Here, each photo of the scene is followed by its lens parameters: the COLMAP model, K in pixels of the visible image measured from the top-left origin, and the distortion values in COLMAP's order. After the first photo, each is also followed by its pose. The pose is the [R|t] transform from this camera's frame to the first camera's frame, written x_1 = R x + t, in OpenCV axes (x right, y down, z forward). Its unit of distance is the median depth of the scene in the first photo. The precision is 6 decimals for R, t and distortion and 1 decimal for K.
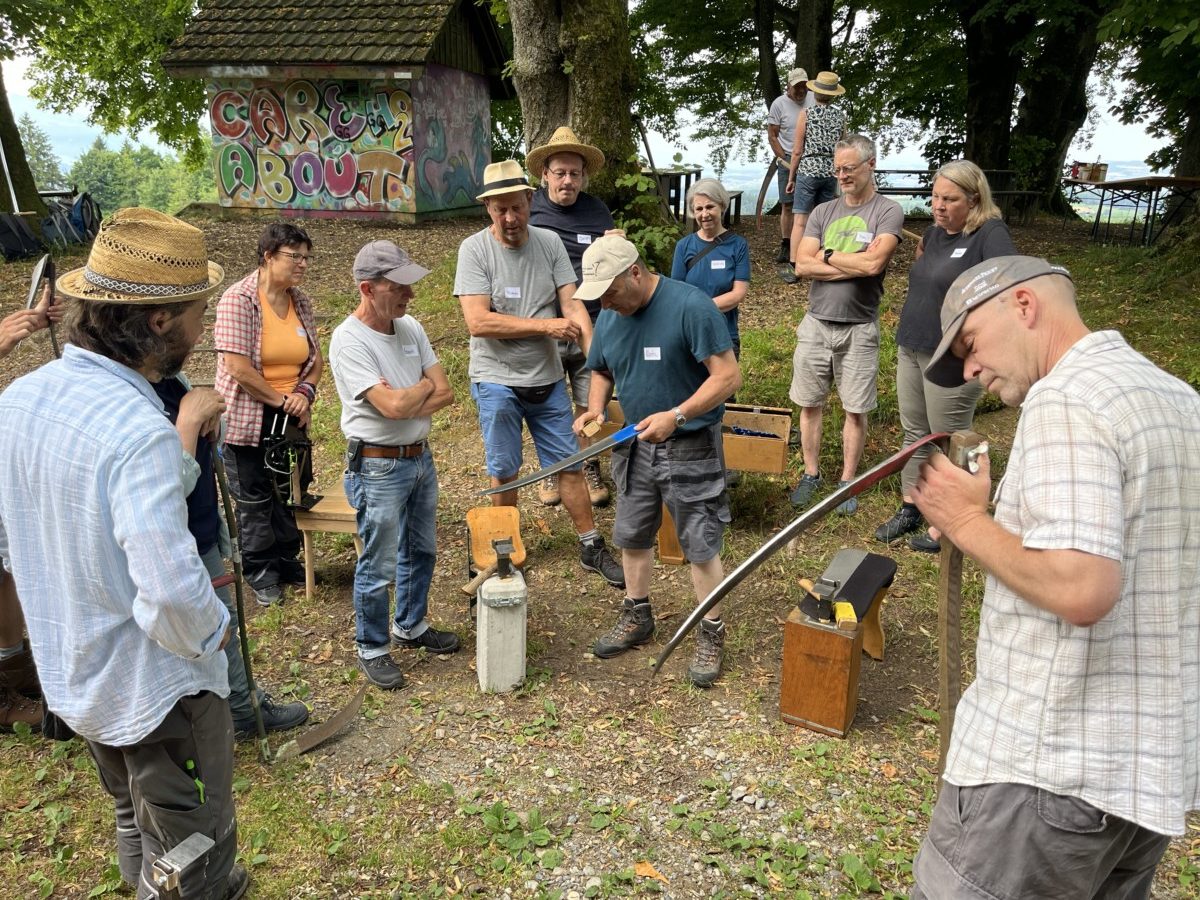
lens RADIAL K [[917.8, 0, 598.0], [0, 917.8, 438.7], [0, 0, 1]] dist [0.066160, -0.081058]
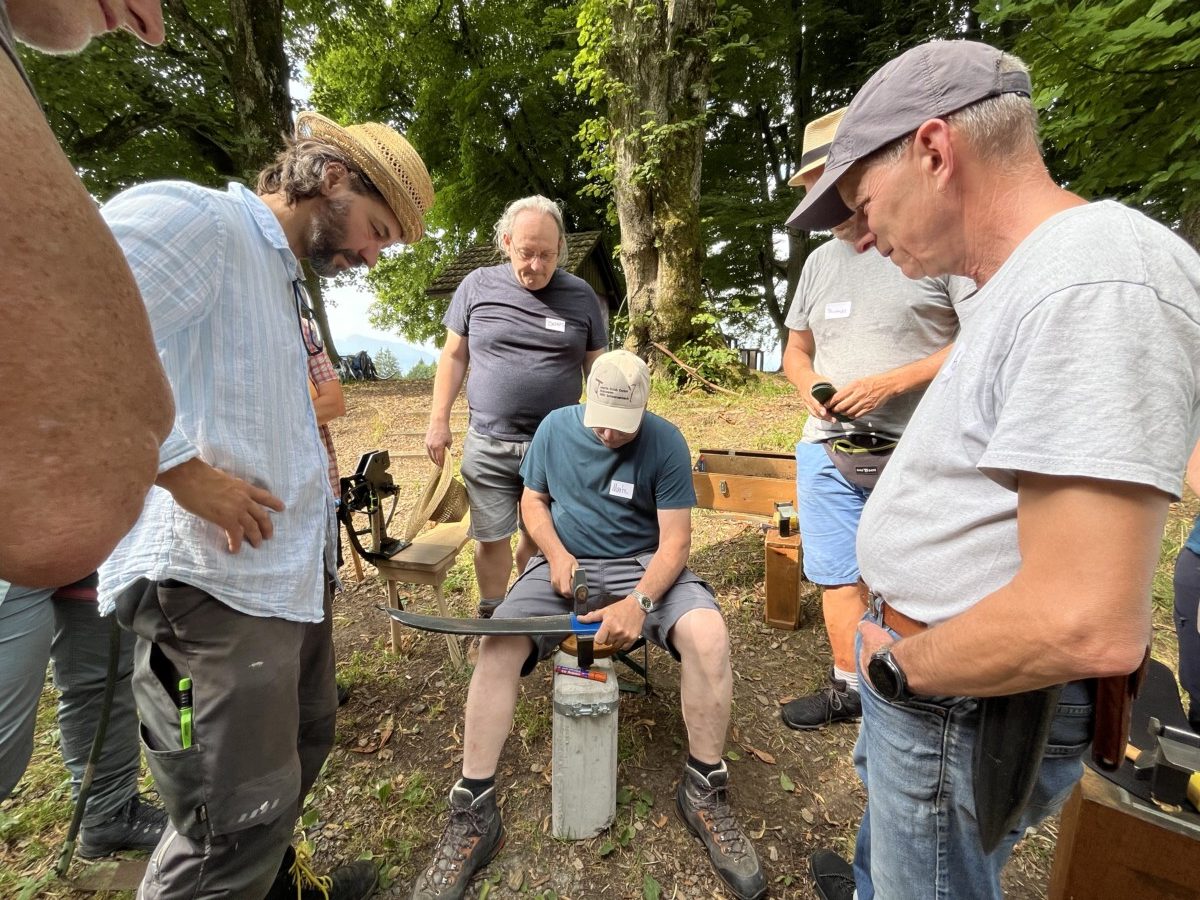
lens RADIAL K [[493.1, 0, 600.8], [0, 493.1, 447.8], [0, 0, 1]] dist [-0.001245, -0.000295]
pose [[0.991026, 0.000009, -0.133672, -0.009988], [-0.017033, 0.991857, -0.126211, 0.007352], [0.132582, 0.127355, 0.982956, 0.149493]]
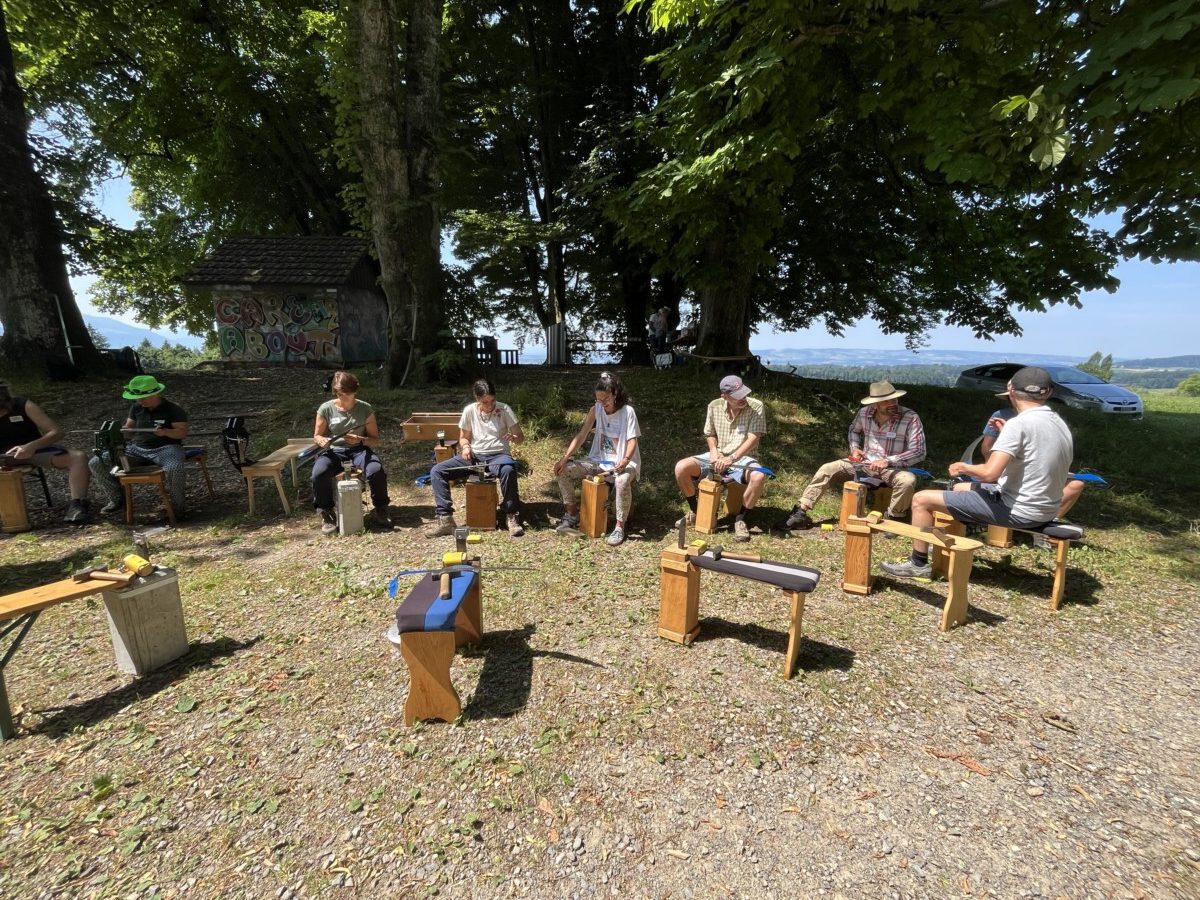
lens RADIAL K [[493.1, 0, 603.5], [0, 493.1, 443.6], [0, 0, 1]] dist [-0.001245, -0.000295]
pose [[0.965046, -0.055768, 0.256078, 0.046201], [0.082807, 0.991927, -0.096046, 0.056617], [-0.248654, 0.113894, 0.961873, -0.065318]]
